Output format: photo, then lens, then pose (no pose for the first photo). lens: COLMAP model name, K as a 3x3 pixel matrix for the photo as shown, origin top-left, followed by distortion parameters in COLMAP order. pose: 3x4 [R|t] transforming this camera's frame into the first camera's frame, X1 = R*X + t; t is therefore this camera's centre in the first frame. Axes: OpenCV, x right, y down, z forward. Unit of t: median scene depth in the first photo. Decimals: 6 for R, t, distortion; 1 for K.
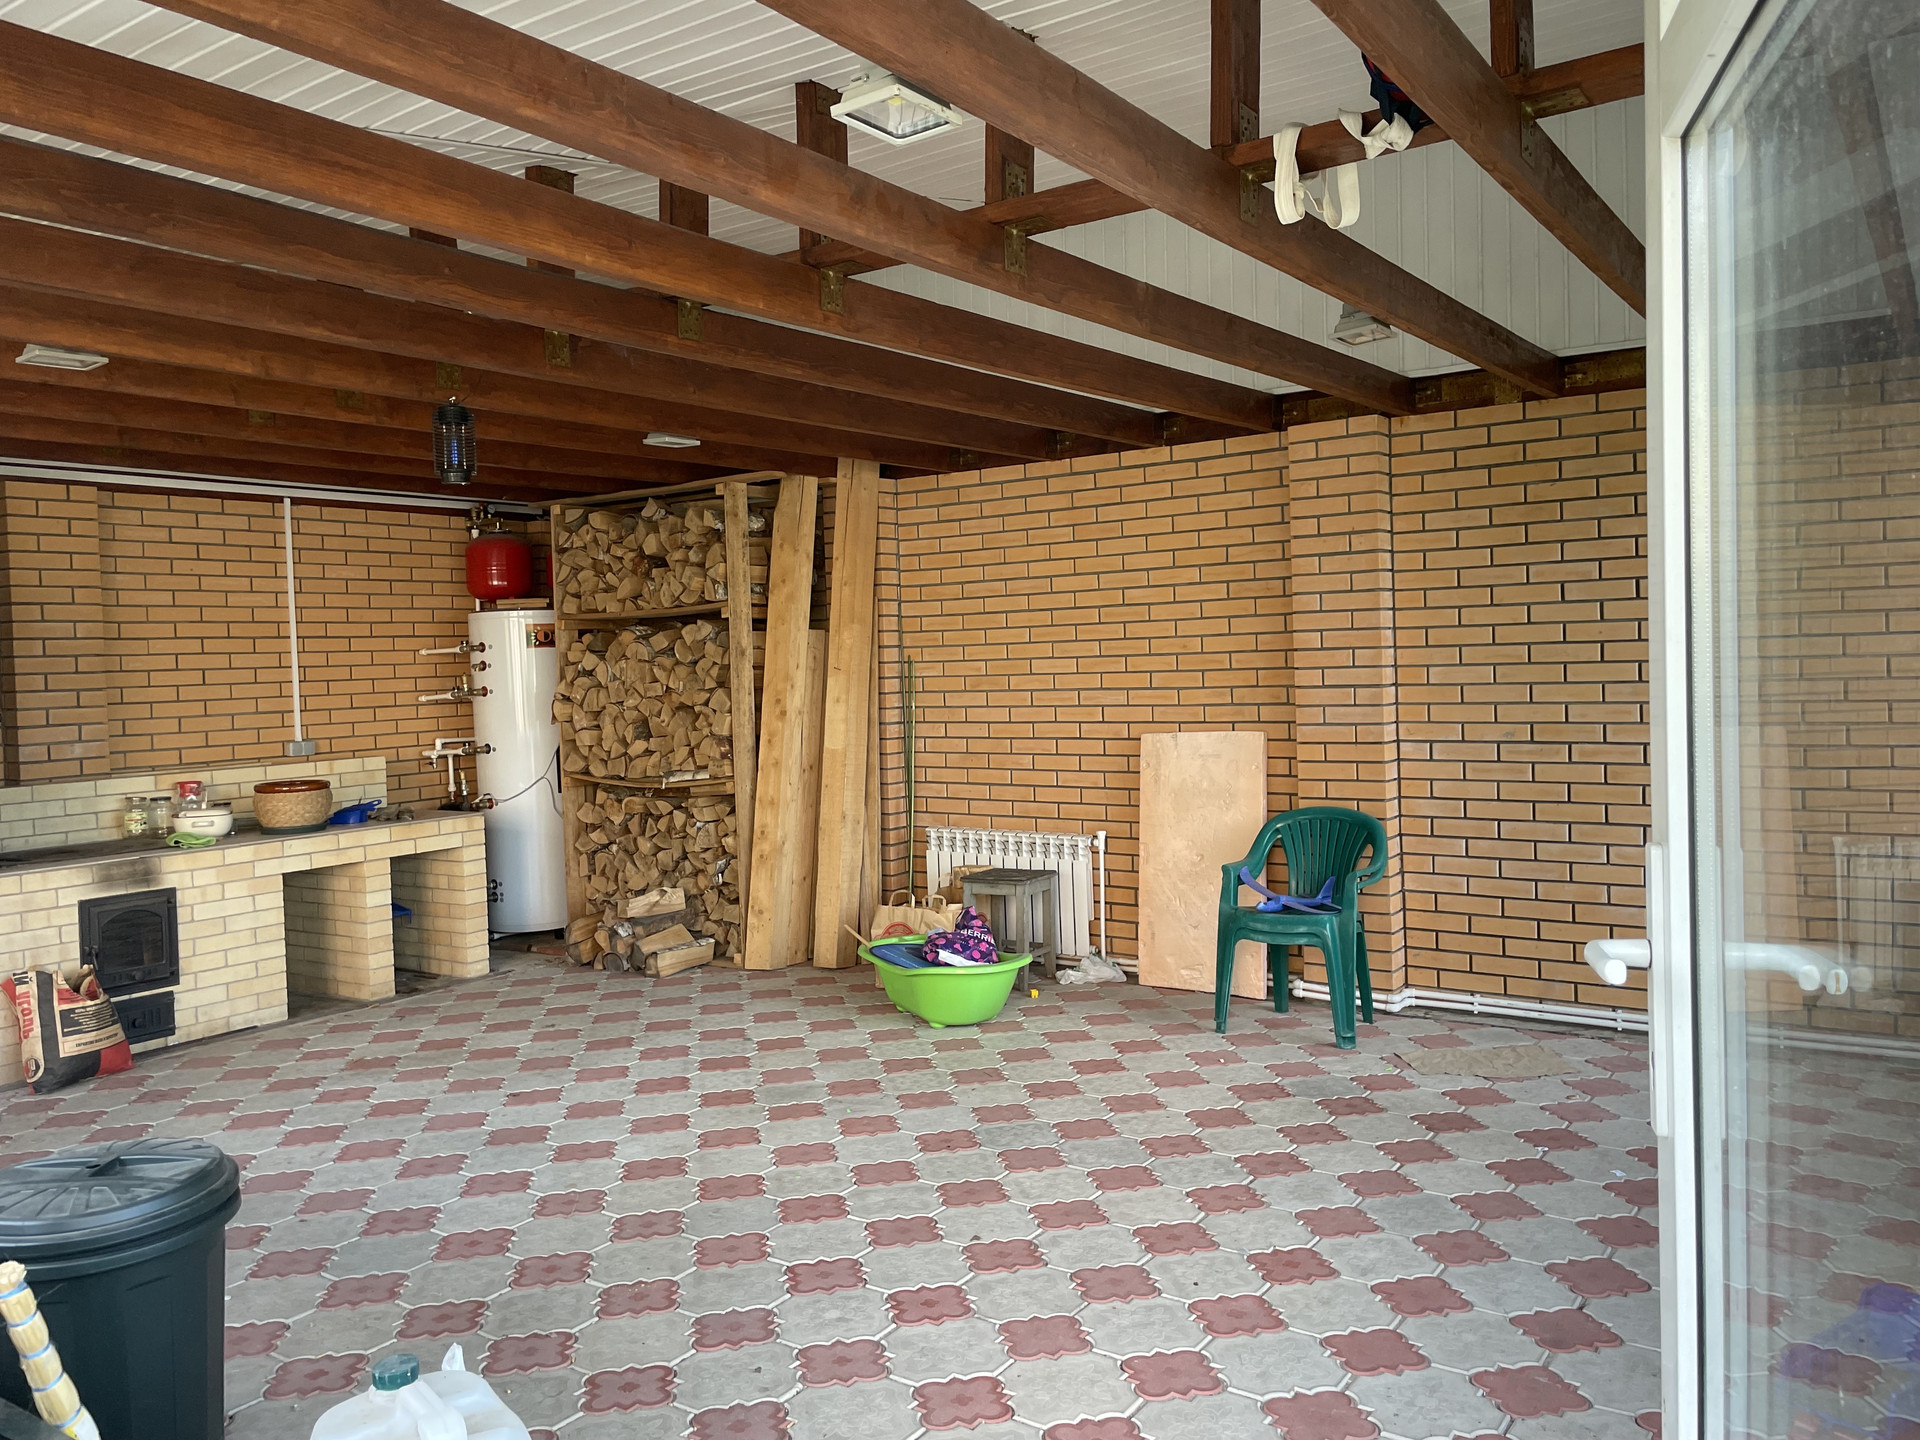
lens RADIAL K [[1450.9, 0, 964.5], [0, 1450.9, 697.7], [0, 0, 1]] dist [0.126174, -0.196175]
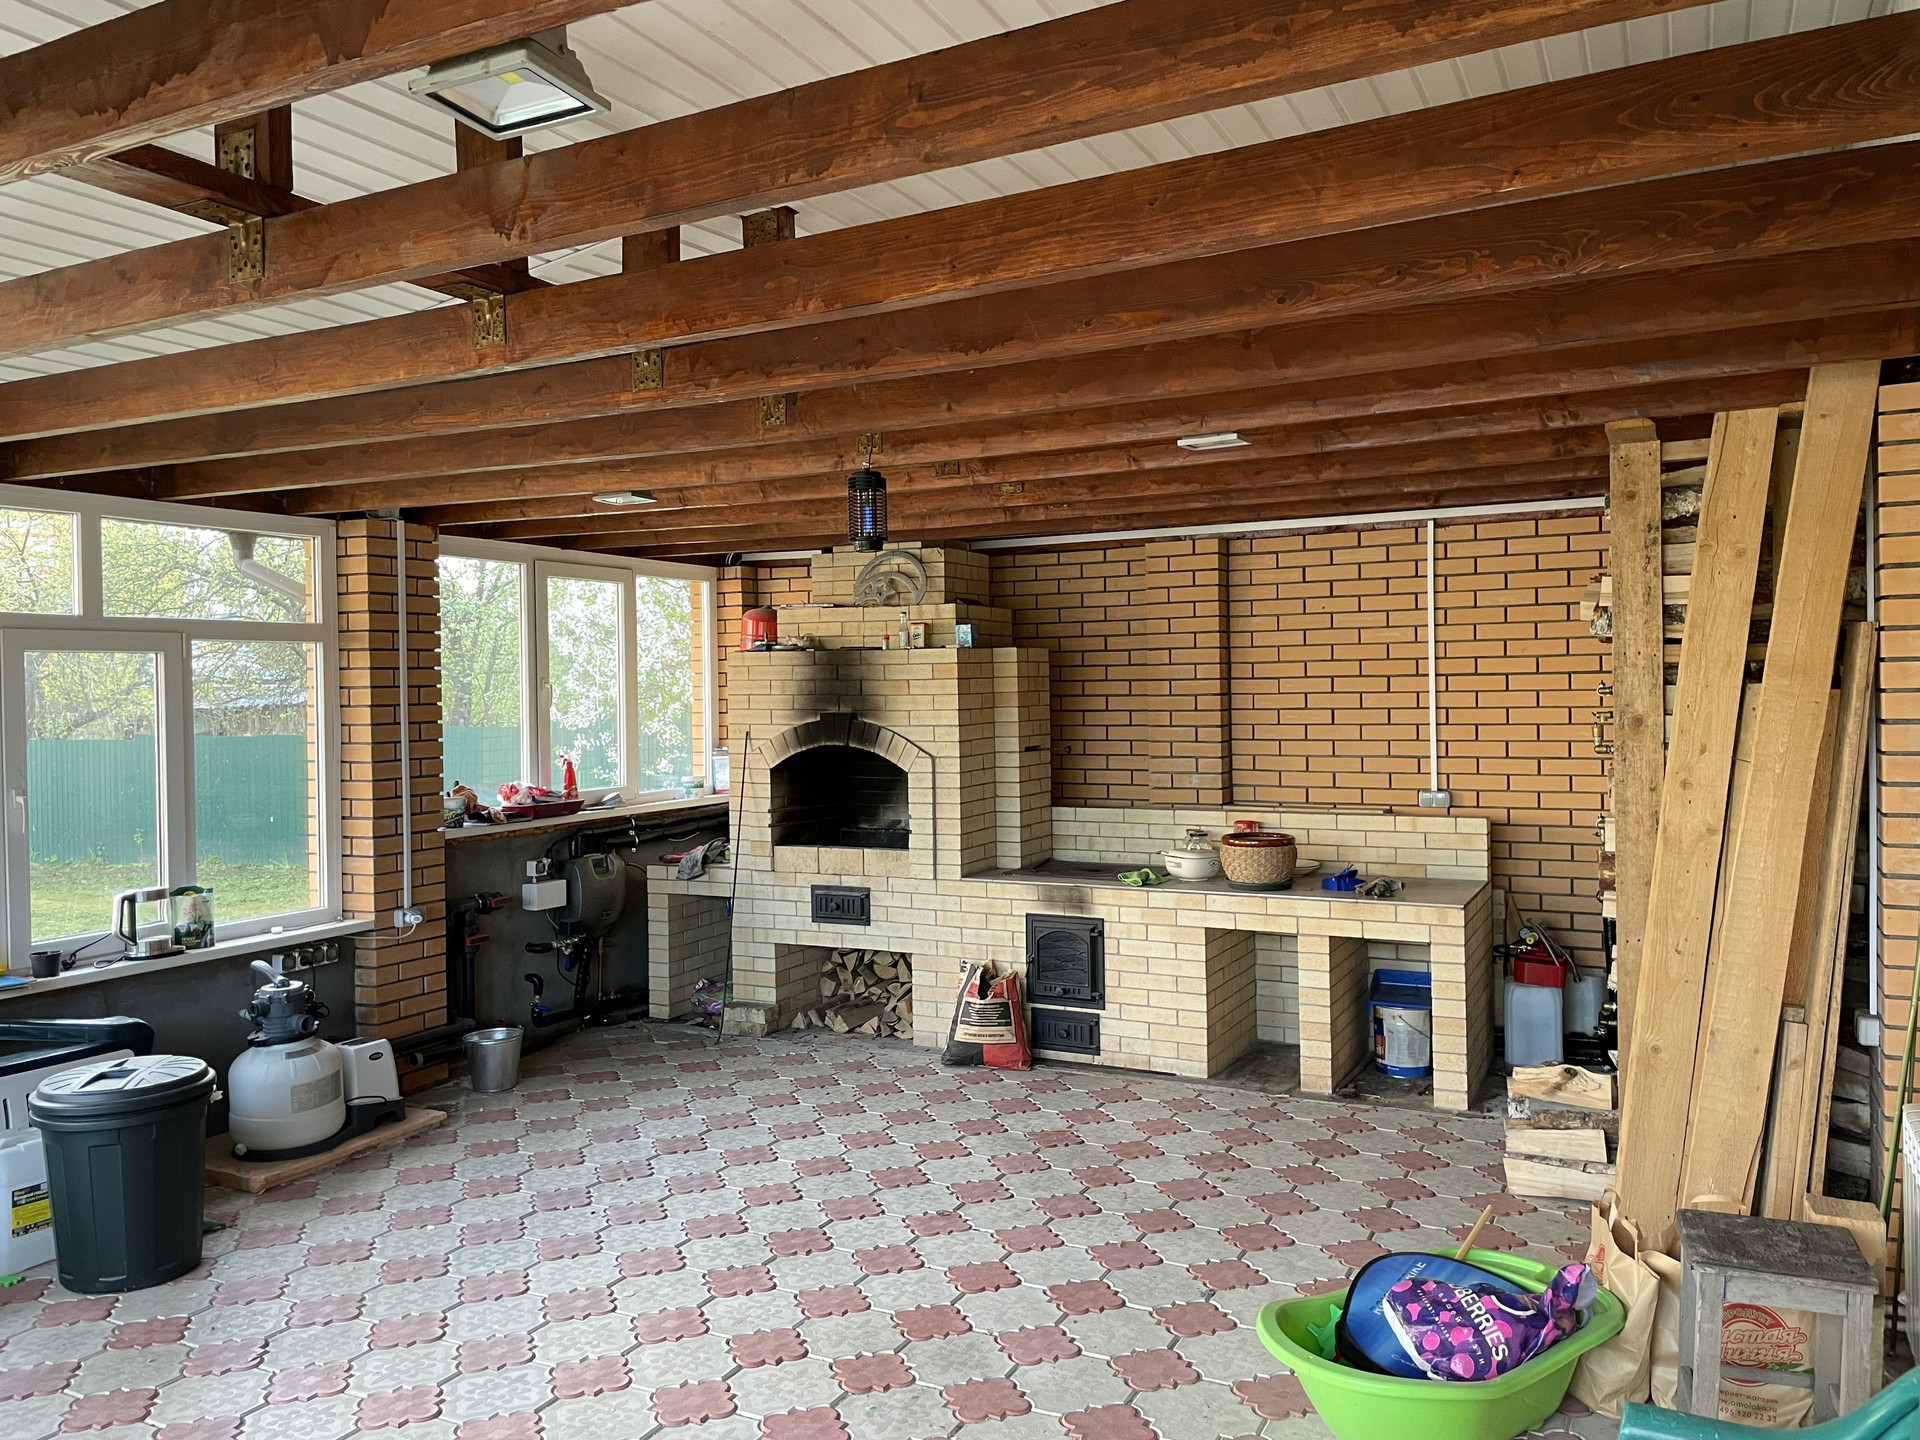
lens RADIAL K [[1450.9, 0, 964.5], [0, 1450.9, 697.7], [0, 0, 1]] dist [0.126174, -0.196175]
pose [[0.147189, 0.039334, -0.988326, 0.470876], [-0.017299, 0.999159, 0.037189, -0.067208], [0.988957, 0.011623, 0.147746, 0.707162]]
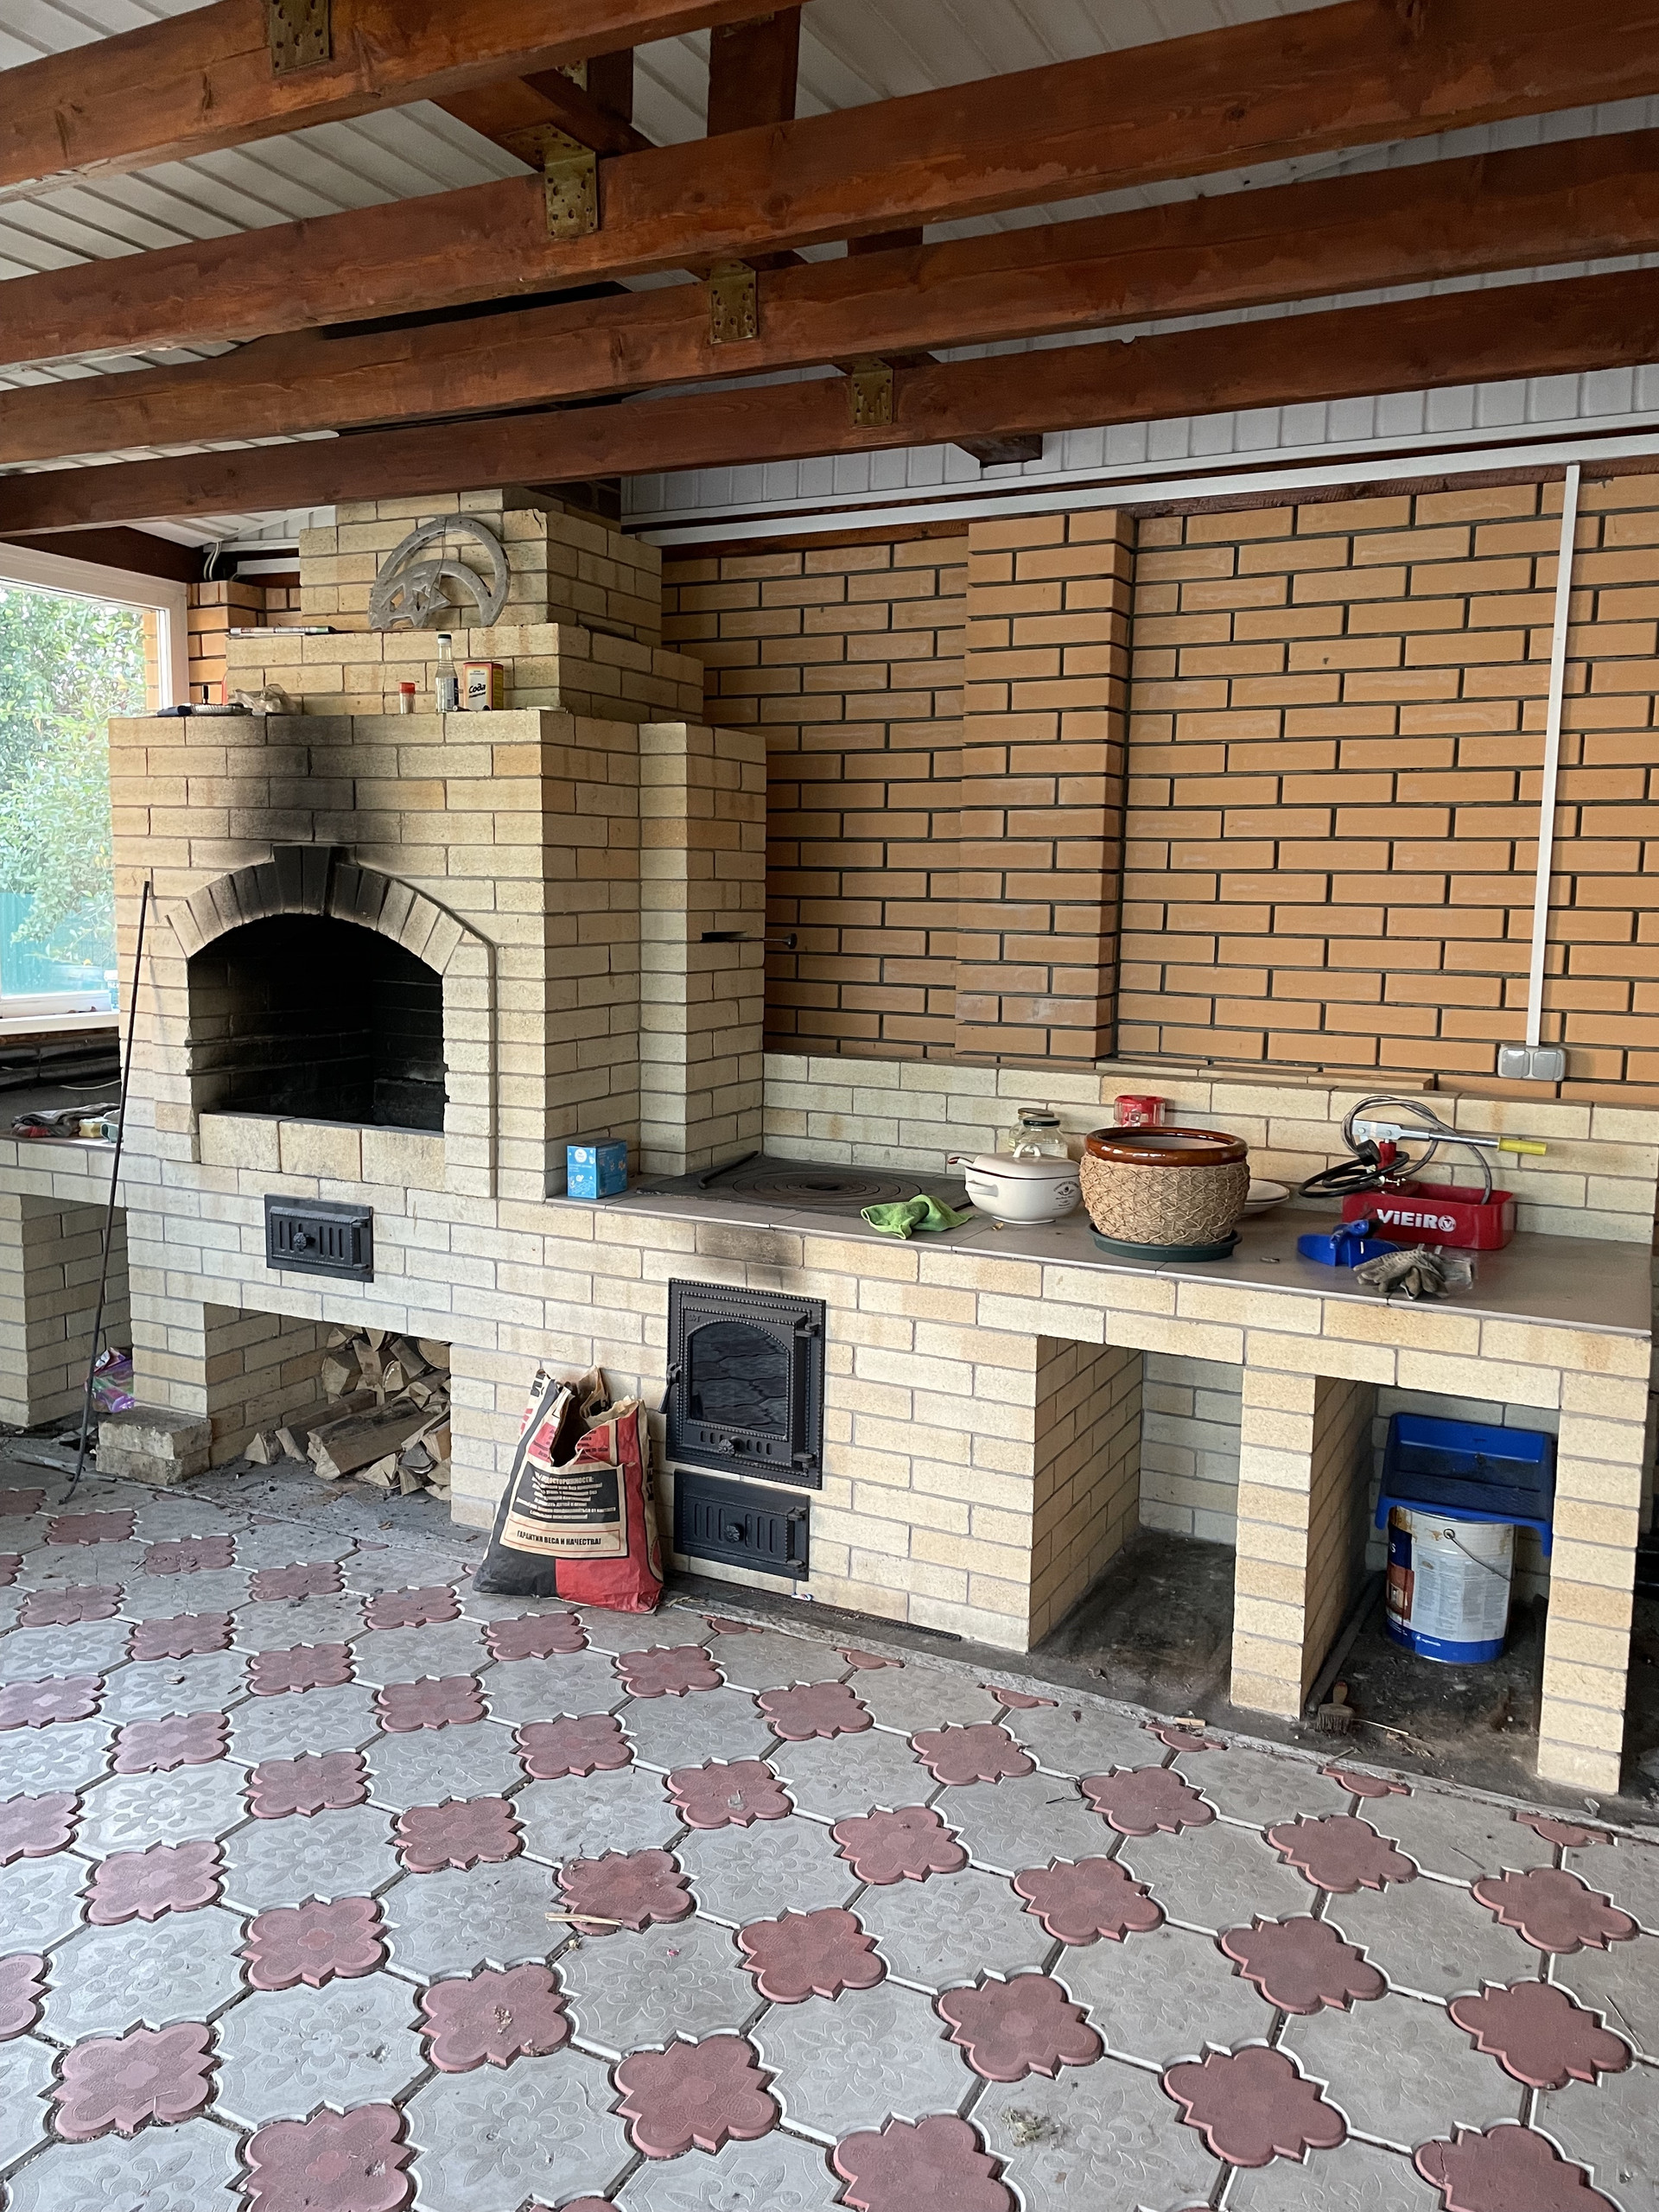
lens RADIAL K [[1671.6, 0, 820.3], [0, 1671.6, 1086.7], [0, 0, 1]] dist [0.126174, -0.196175]
pose [[0.145223, 0.153758, -0.977379, 0.011795], [-0.049217, 0.987750, 0.148077, -0.027075], [0.988174, 0.026599, 0.151011, 0.868467]]
